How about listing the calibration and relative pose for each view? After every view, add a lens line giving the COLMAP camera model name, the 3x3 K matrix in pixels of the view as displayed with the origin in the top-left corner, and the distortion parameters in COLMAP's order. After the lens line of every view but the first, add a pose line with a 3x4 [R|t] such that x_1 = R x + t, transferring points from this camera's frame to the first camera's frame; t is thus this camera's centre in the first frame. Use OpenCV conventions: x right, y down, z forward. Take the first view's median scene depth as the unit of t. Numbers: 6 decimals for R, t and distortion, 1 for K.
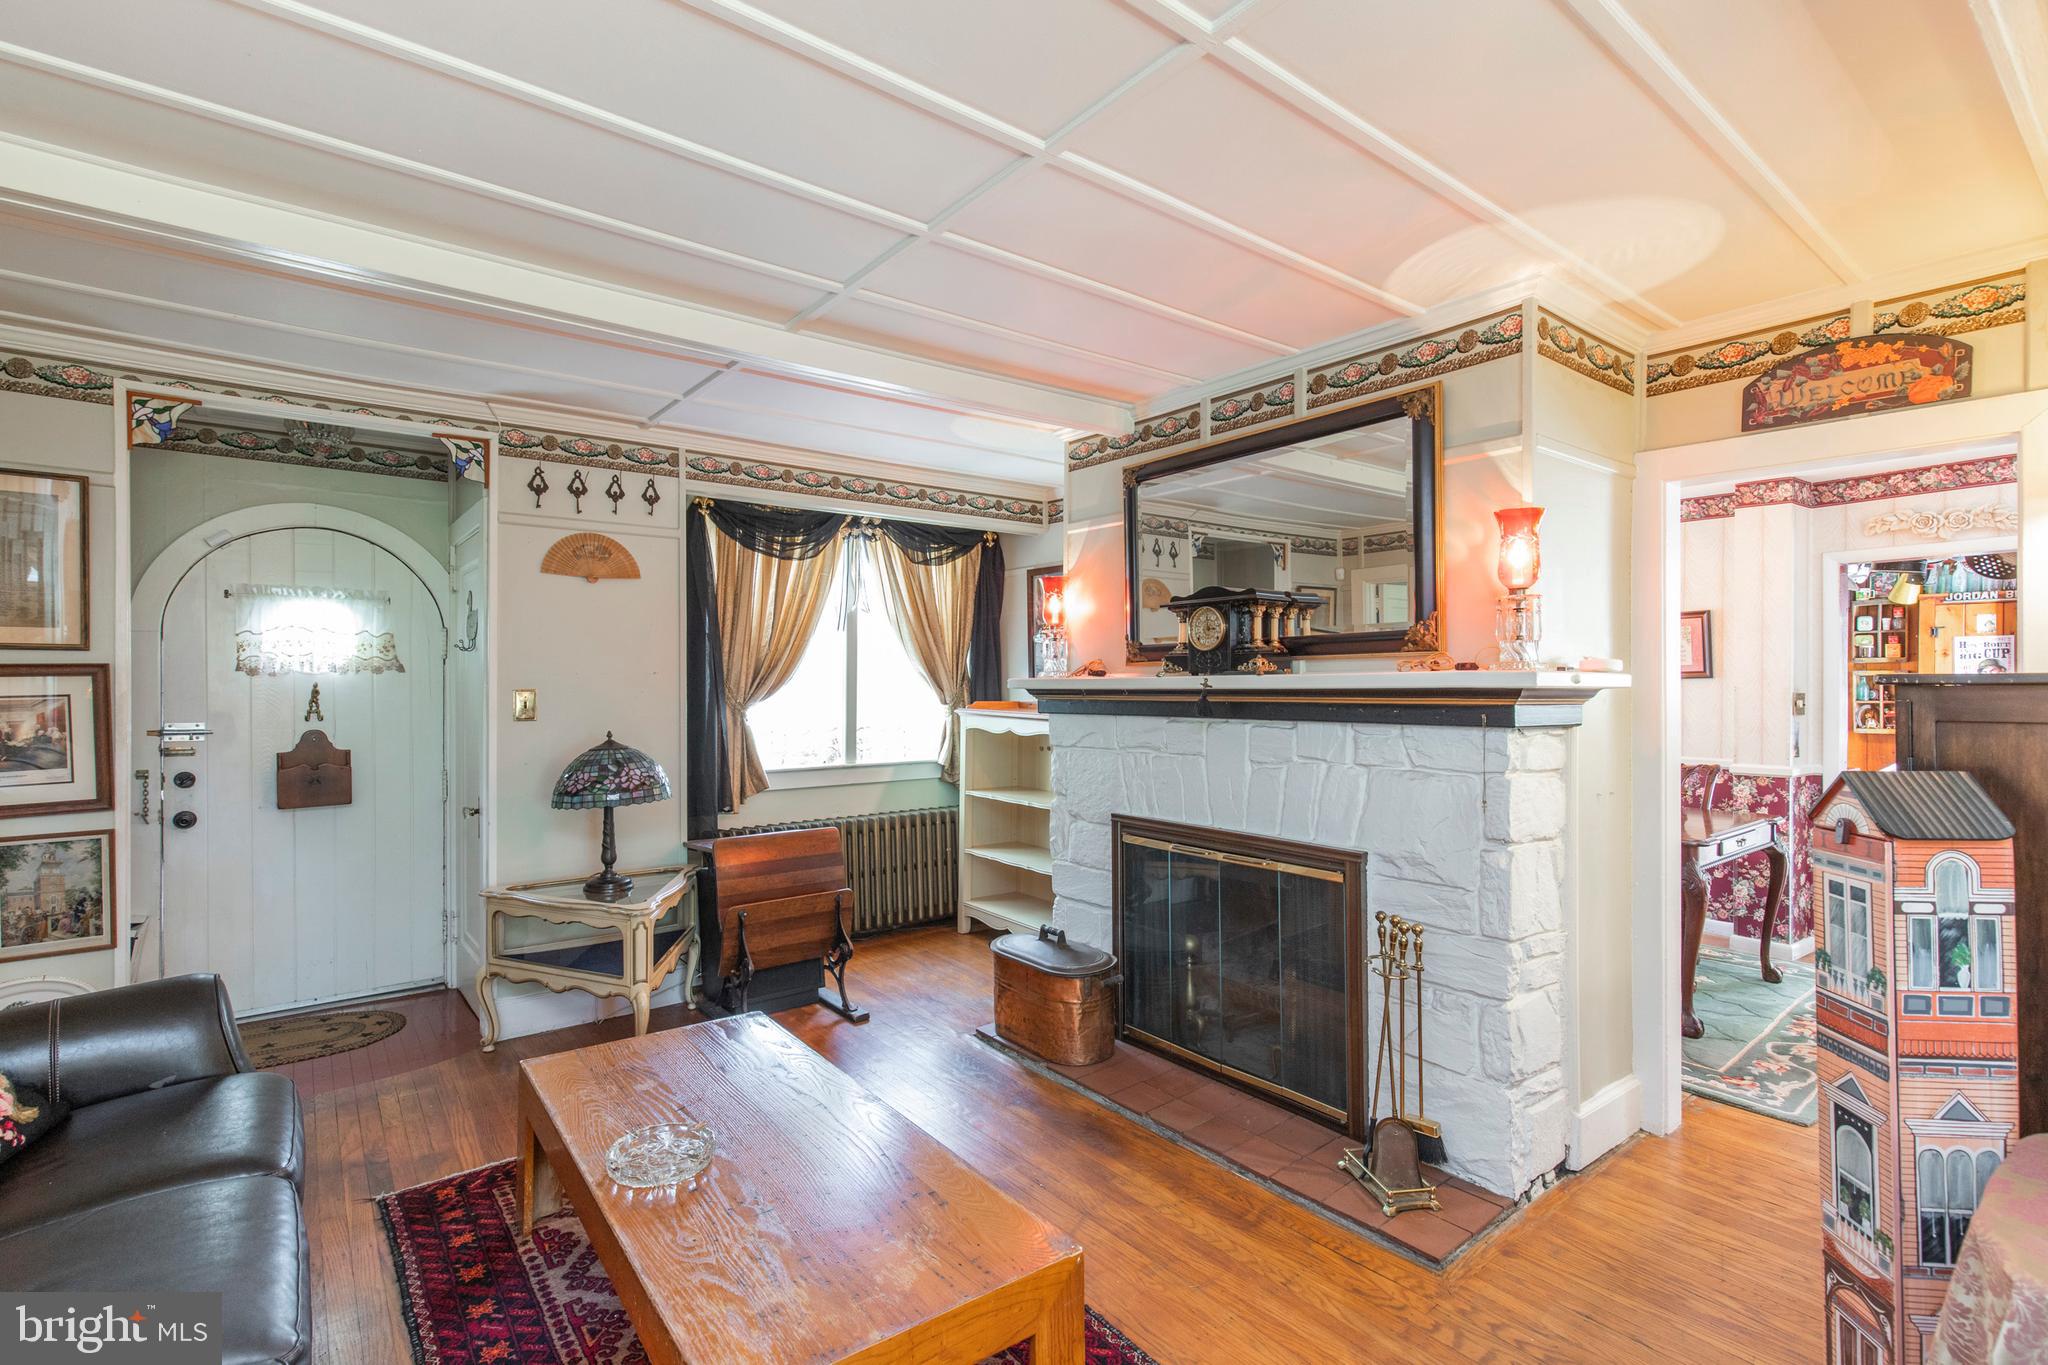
lens RADIAL K [[933.2, 0, 1024.0], [0, 933.2, 682.5], [0, 0, 1]] dist [-0.001450, -0.000230]
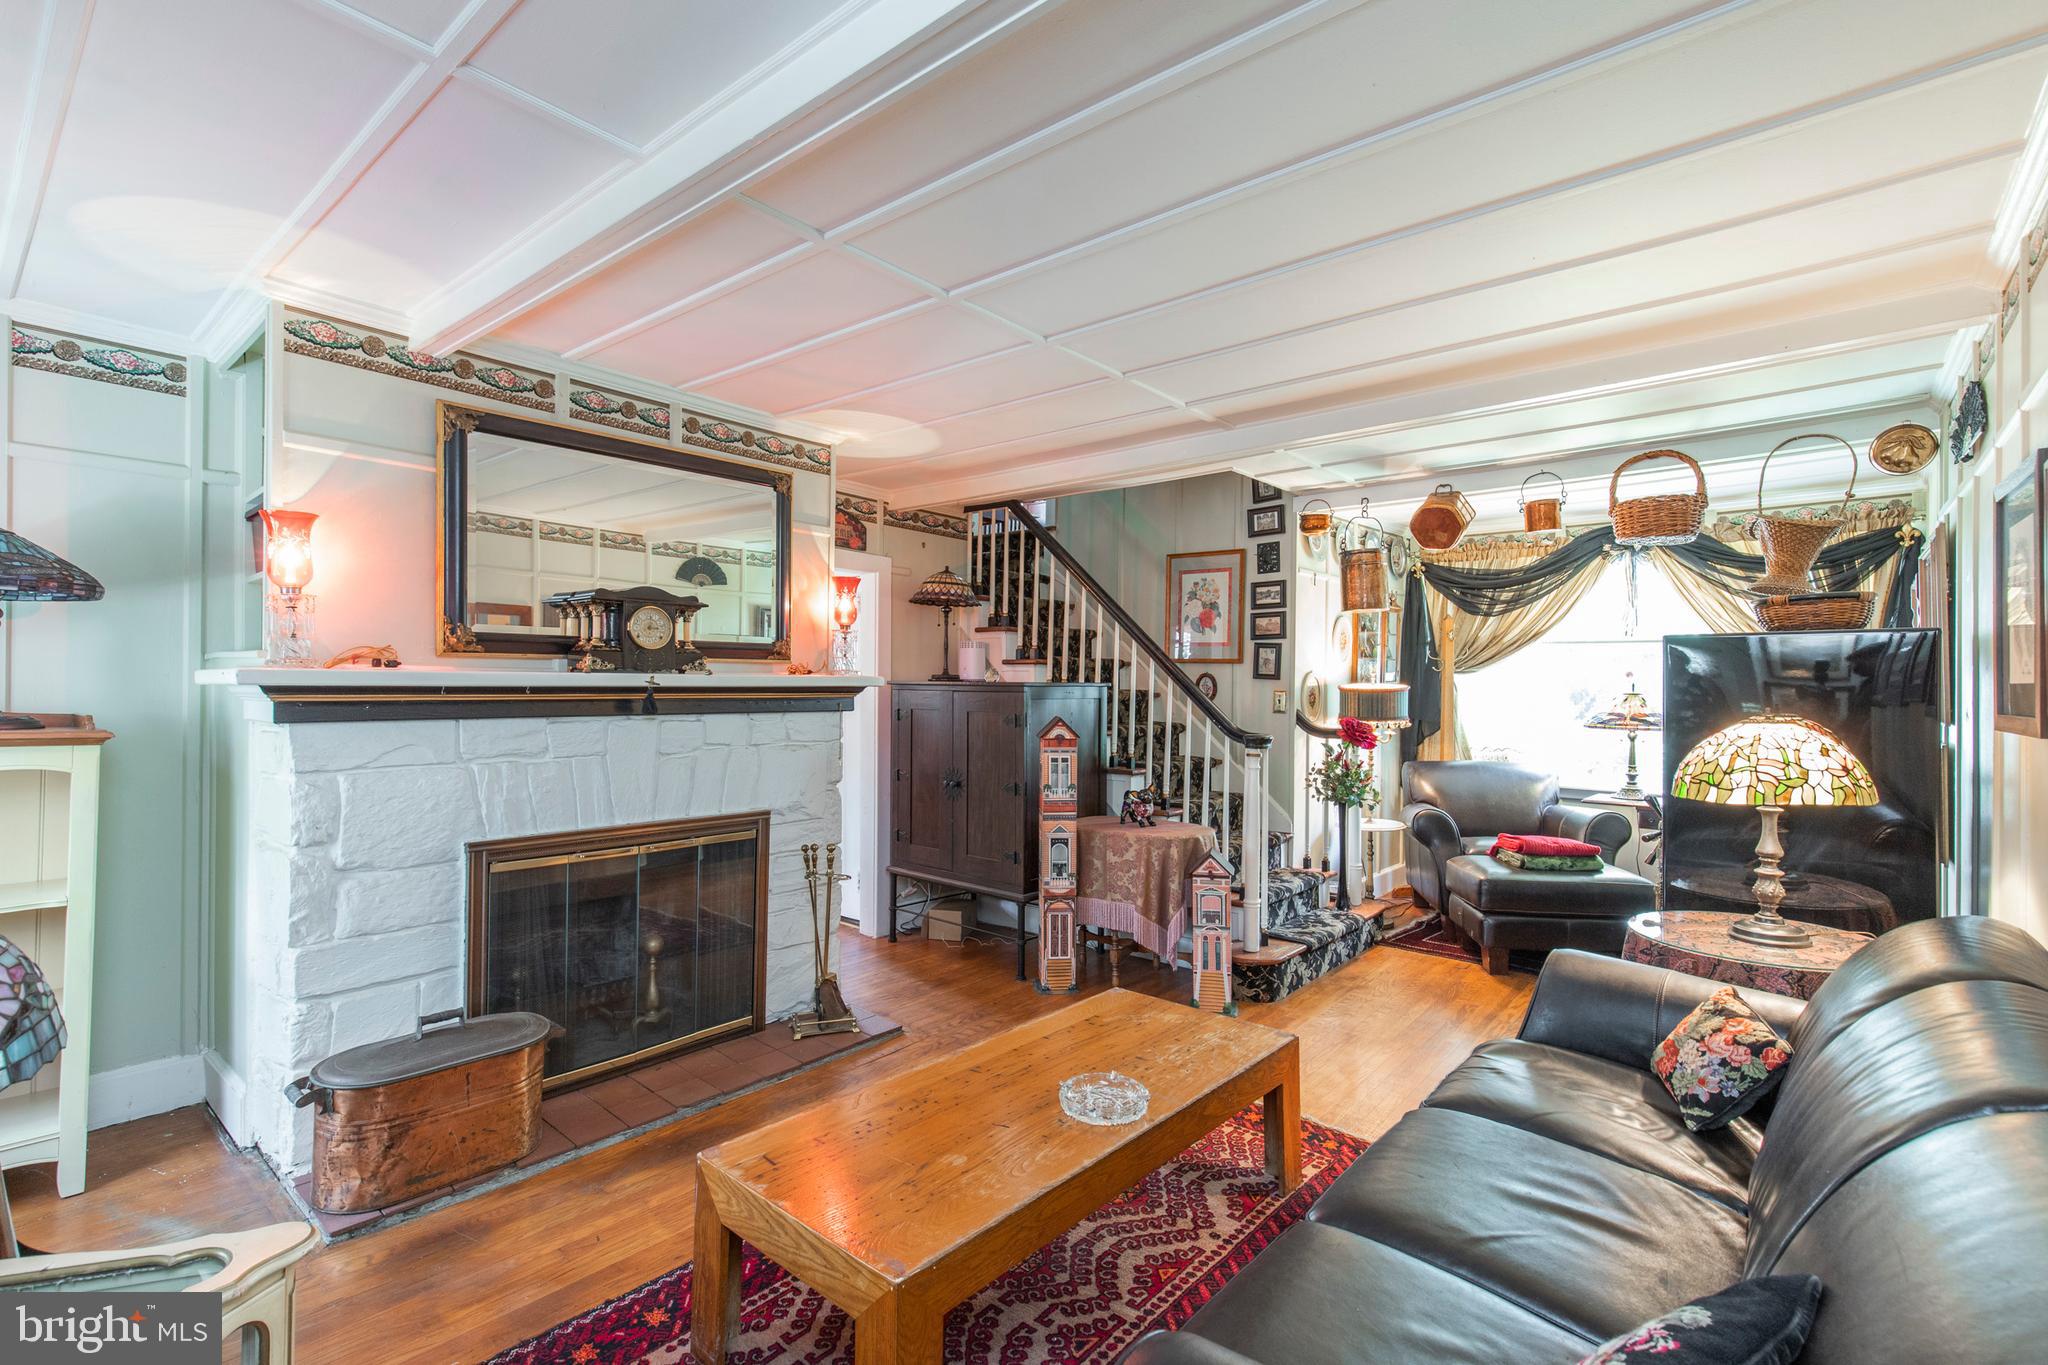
lens RADIAL K [[933.2, 0, 1024.0], [0, 933.2, 682.5], [0, 0, 1]] dist [-0.001450, -0.000230]
pose [[-0.201231, 0.001837, 0.979542, -0.861724], [-0.013485, 0.999898, -0.004645, 0.001814], [-0.979451, -0.014144, -0.201185, 0.778863]]
